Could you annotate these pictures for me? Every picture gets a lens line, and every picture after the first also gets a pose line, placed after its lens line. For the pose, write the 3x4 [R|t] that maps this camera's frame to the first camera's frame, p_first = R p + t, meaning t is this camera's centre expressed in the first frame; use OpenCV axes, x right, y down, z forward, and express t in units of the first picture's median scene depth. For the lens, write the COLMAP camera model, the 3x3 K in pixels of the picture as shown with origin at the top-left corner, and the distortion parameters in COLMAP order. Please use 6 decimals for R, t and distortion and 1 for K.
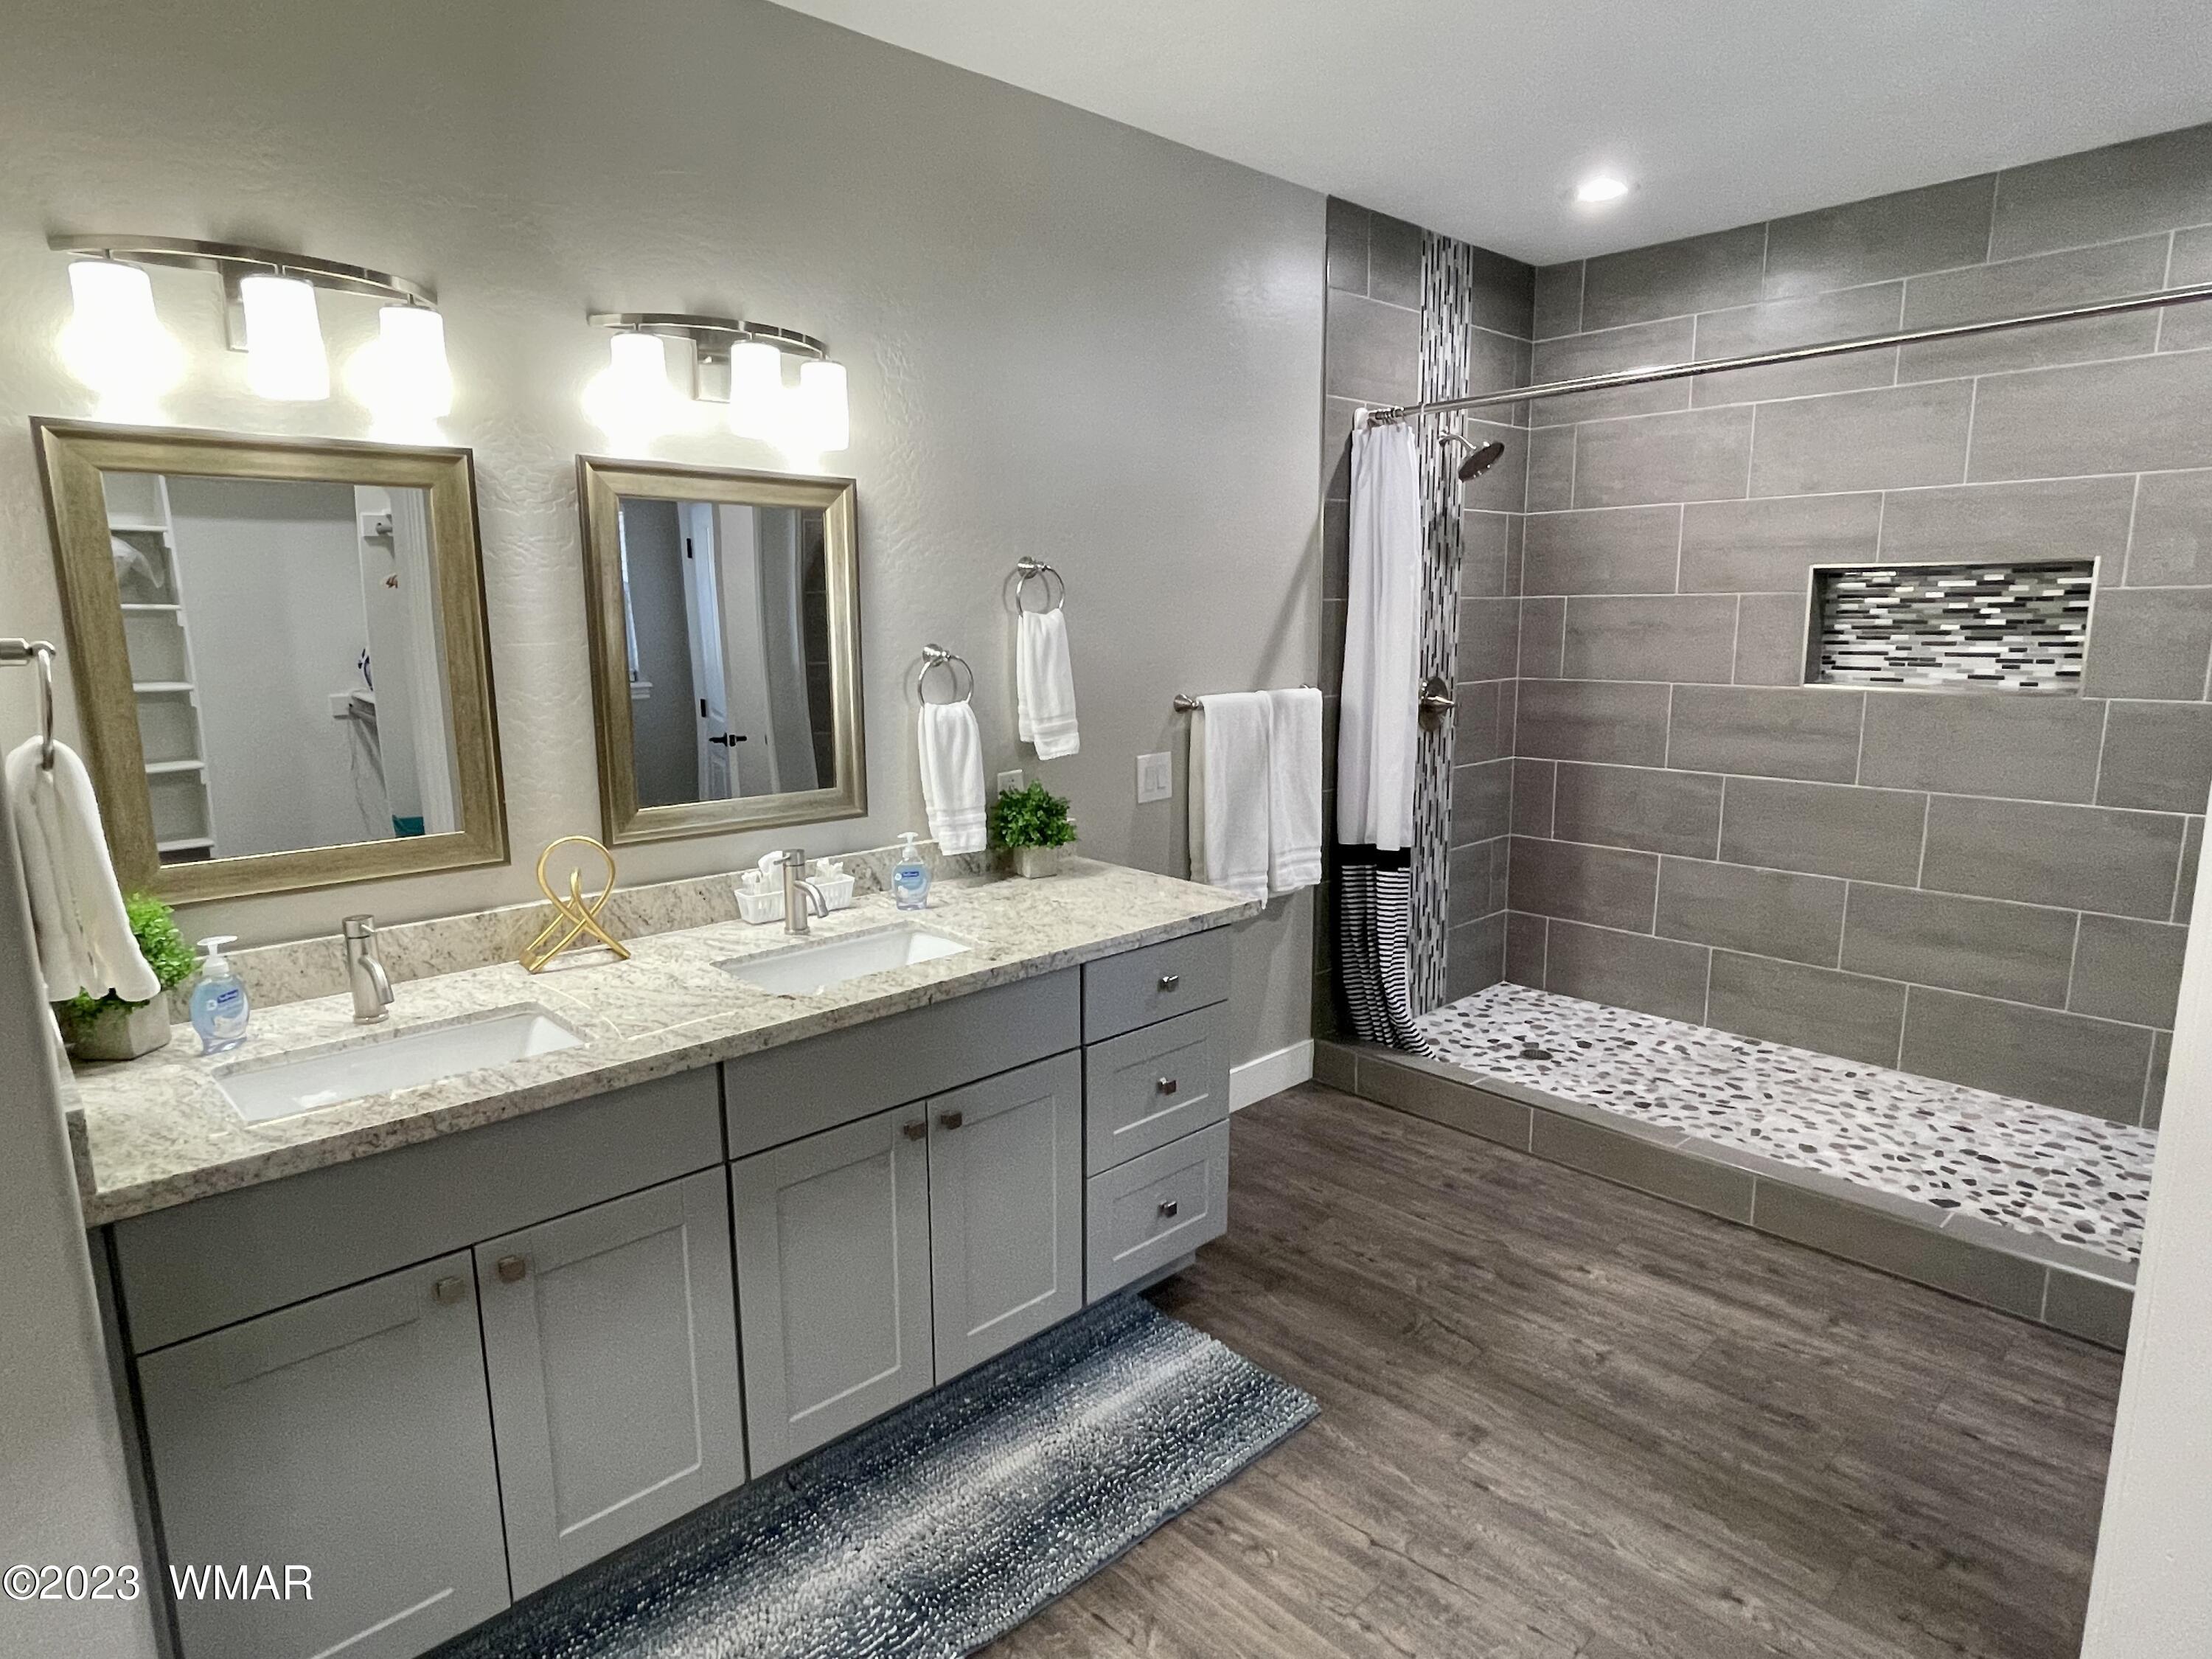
lens RADIAL K [[1233.7, 0, 1110.0], [0, 1233.7, 835.7], [0, 0, 1]] dist [-0.004912, -0.001022]
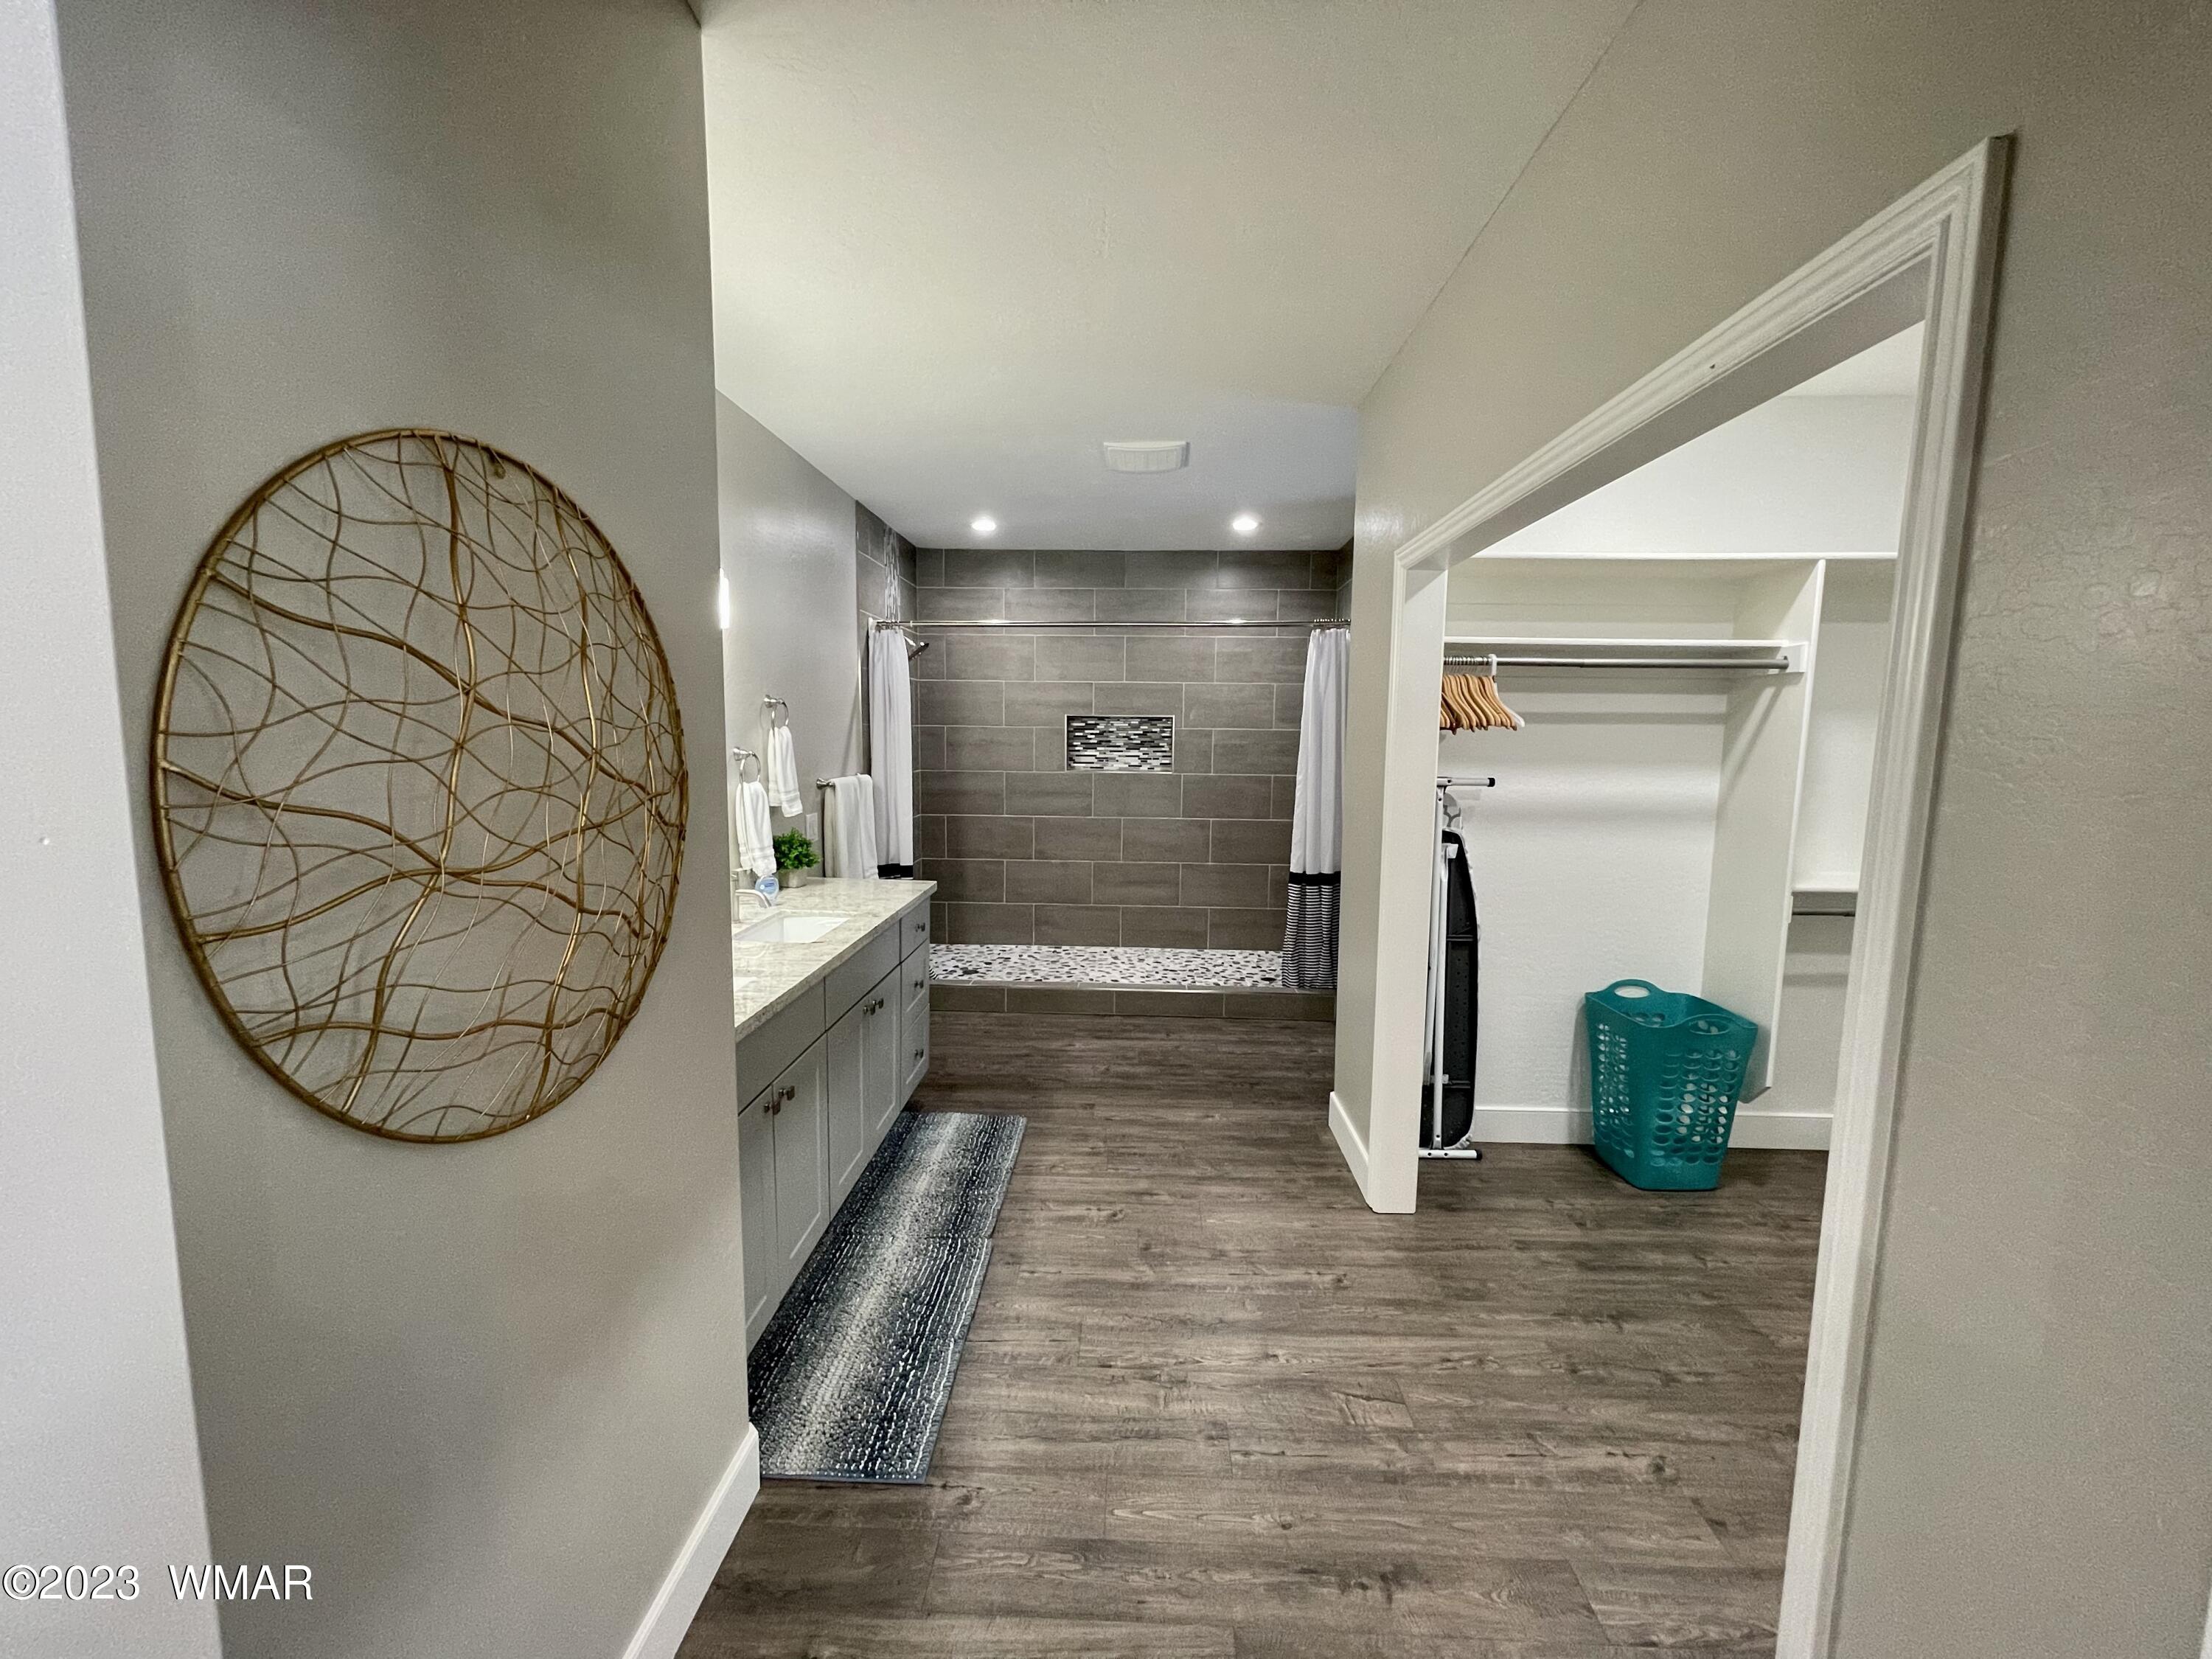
lens RADIAL K [[892.2, 0, 1104.2], [0, 892.2, 827.9], [0, 0, 1]] dist [-0.000552, -0.000017]
pose [[0.711141, -0.055892, 0.700824, -0.495453], [0.108150, 0.993667, -0.030495, 0.029526], [-0.694681, 0.097481, 0.712682, -0.124578]]
